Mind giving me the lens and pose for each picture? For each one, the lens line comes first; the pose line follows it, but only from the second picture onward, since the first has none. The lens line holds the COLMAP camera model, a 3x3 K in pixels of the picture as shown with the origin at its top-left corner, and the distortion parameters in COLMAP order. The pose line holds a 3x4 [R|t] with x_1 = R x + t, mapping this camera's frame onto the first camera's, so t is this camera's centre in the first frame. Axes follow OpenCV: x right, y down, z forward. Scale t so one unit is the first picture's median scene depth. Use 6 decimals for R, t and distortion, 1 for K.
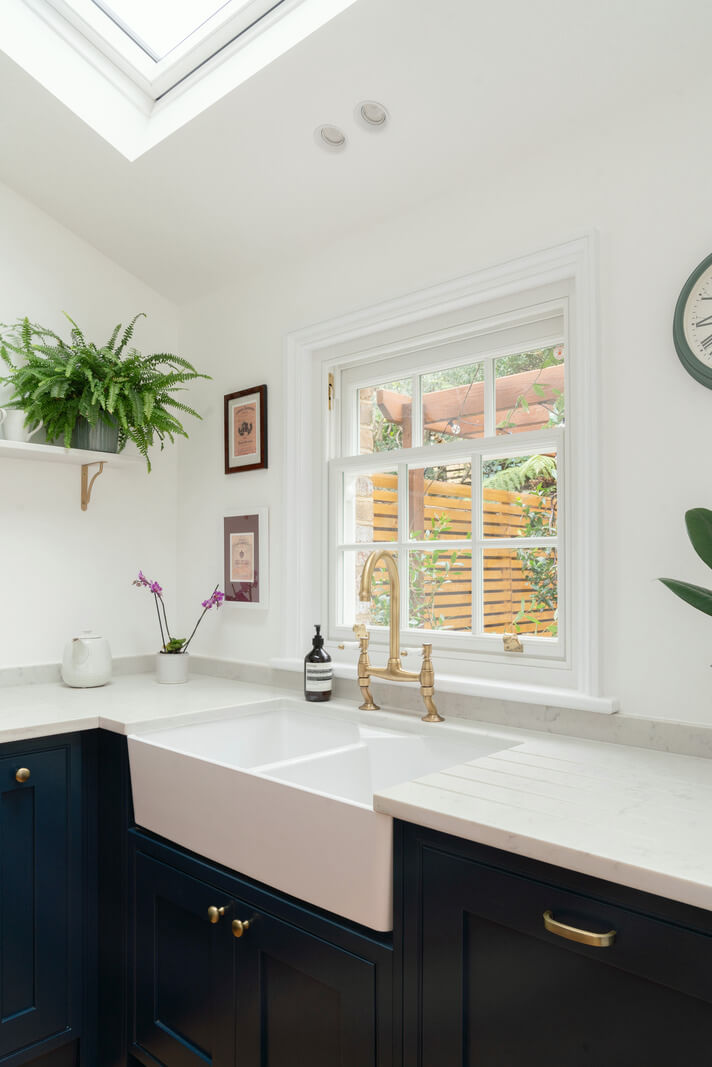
lens RADIAL K [[747.3, 0, 346.9], [0, 747.3, 548.8], [0, 0, 1]] dist [-0.012937, -0.001573]
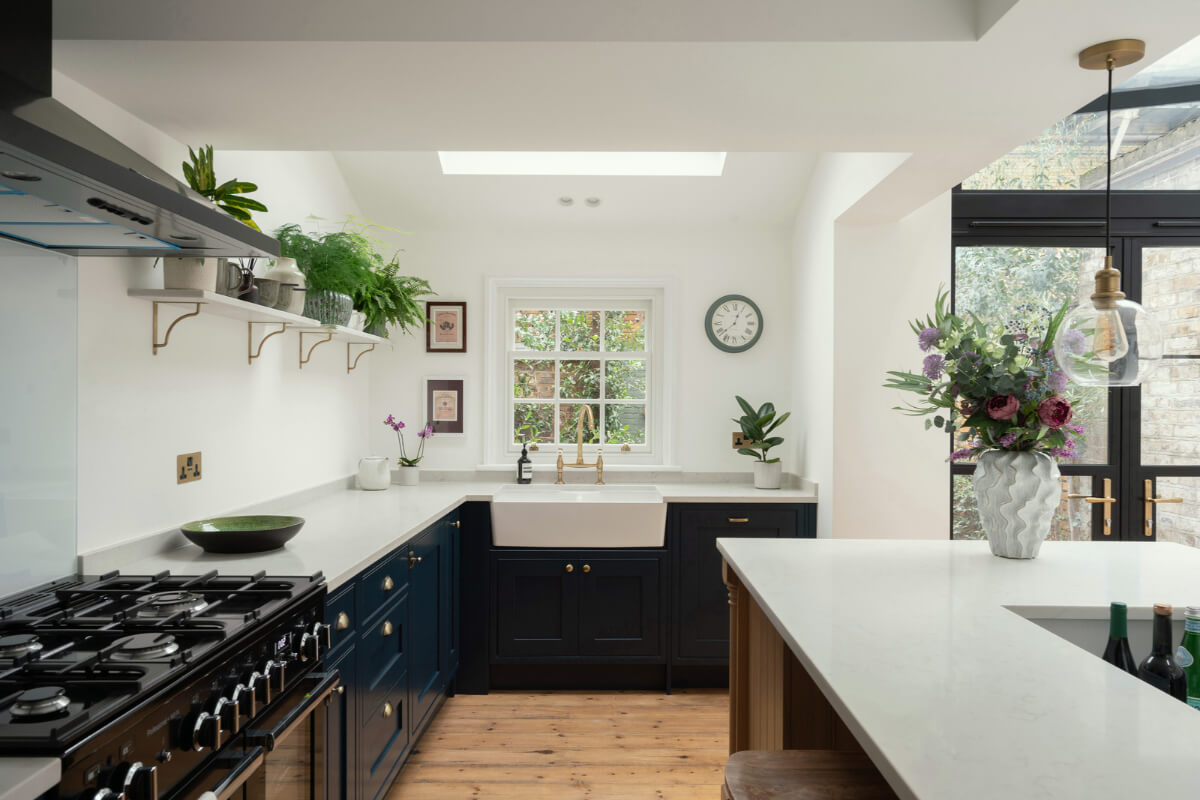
lens RADIAL K [[924.6, 0, 602.3], [0, 924.6, 395.8], [0, 0, 1]] dist [0.023481, -0.004939]
pose [[0.715537, 0.004714, 0.698559, -1.333168], [-0.024644, 0.999525, 0.018498, -0.057026], [-0.698140, -0.030451, 0.715314, -0.688632]]
